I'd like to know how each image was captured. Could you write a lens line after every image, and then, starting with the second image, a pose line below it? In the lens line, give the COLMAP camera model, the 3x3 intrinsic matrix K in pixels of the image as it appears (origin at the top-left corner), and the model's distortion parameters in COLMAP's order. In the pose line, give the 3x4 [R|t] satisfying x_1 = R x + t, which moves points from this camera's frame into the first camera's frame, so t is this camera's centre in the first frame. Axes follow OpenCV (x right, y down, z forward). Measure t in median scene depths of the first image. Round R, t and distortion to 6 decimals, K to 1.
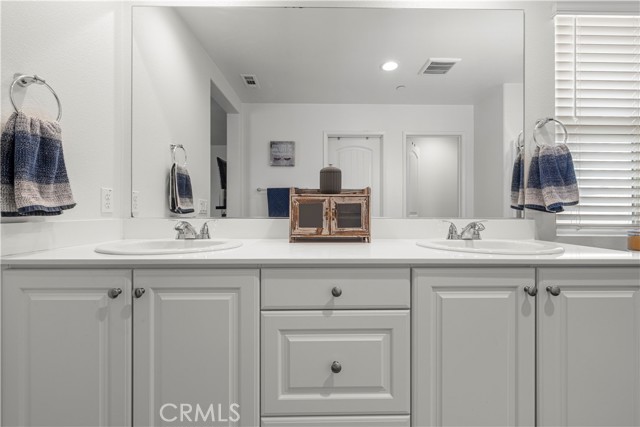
lens RADIAL K [[276.1, 0, 318.8], [0, 276.1, 211.8], [0, 0, 1]] dist [0.002032, -0.000044]
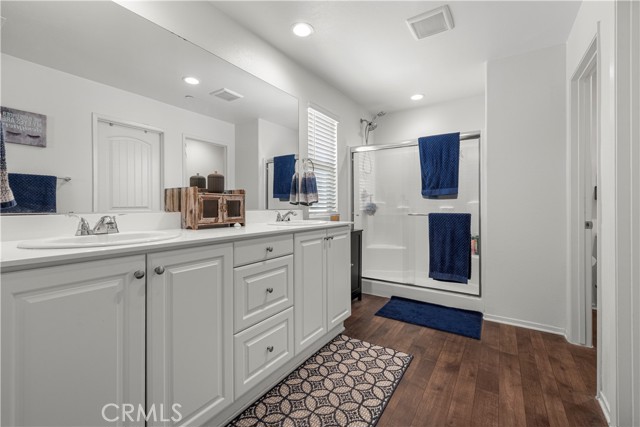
lens RADIAL K [[276.1, 0, 320.4], [0, 276.1, 205.7], [0, 0, 1]] dist [0.002032, -0.000044]
pose [[0.558612, -0.001922, 0.829427, -0.805245], [0.002228, 0.999997, 0.000817, -0.001843], [-0.829426, 0.001392, 0.558614, -0.195937]]
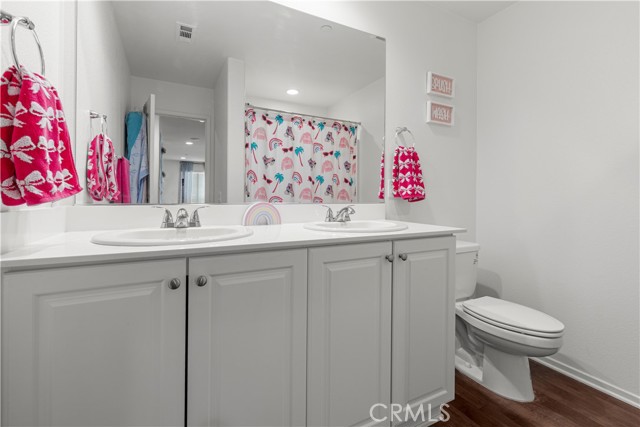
lens RADIAL K [[276.1, 0, 313.8], [0, 276.1, 208.6], [0, 0, 1]] dist [0.002032, -0.000044]
pose [[0.898006, -0.012679, 0.439801, -0.451367], [-0.005174, 0.999211, 0.039370, -0.003481], [-0.439954, -0.037630, 0.897232, -0.035030]]
